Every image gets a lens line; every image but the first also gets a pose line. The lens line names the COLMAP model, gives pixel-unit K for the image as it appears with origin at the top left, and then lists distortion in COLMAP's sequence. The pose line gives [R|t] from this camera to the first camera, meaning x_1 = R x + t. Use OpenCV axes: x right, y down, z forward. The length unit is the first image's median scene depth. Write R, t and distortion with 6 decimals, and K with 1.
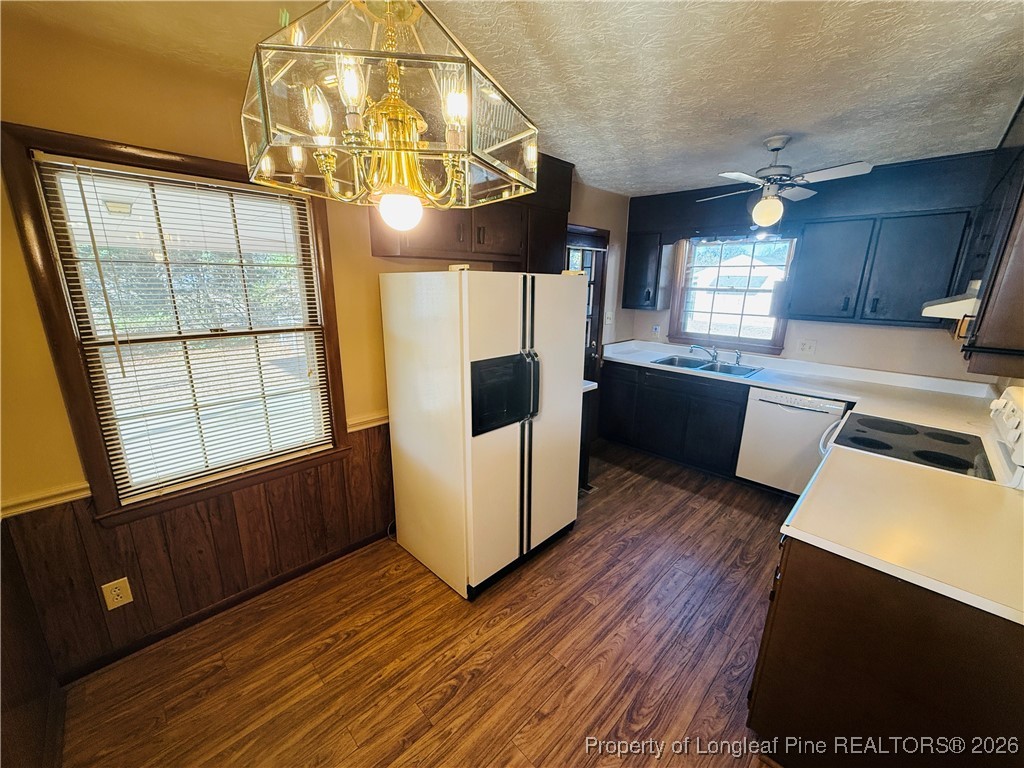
lens RADIAL K [[408.4, 0, 509.9], [0, 408.4, 384.8], [0, 0, 1]] dist [-0.000413, 0.000019]
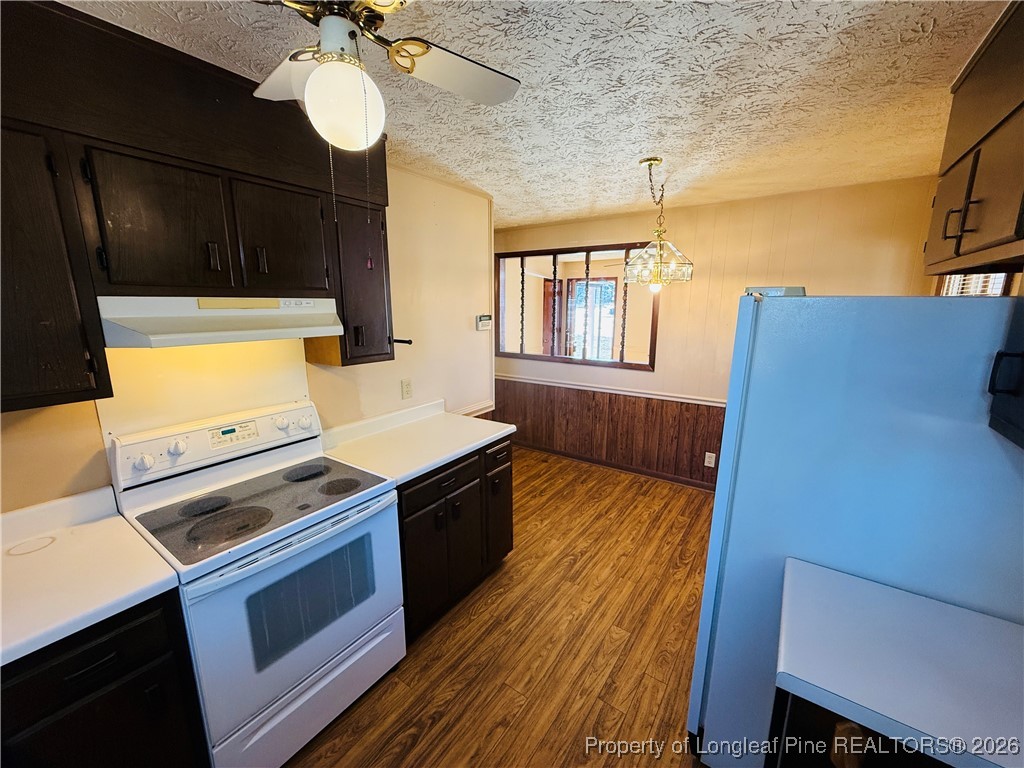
lens RADIAL K [[408.4, 0, 514.3], [0, 408.4, 386.1], [0, 0, 1]] dist [-0.000413, 0.000019]
pose [[-0.984112, 0.023085, -0.176044, 0.651913], [-0.056199, 0.900032, 0.432185, -0.431731], [0.168422, 0.435212, -0.884435, 1.696954]]
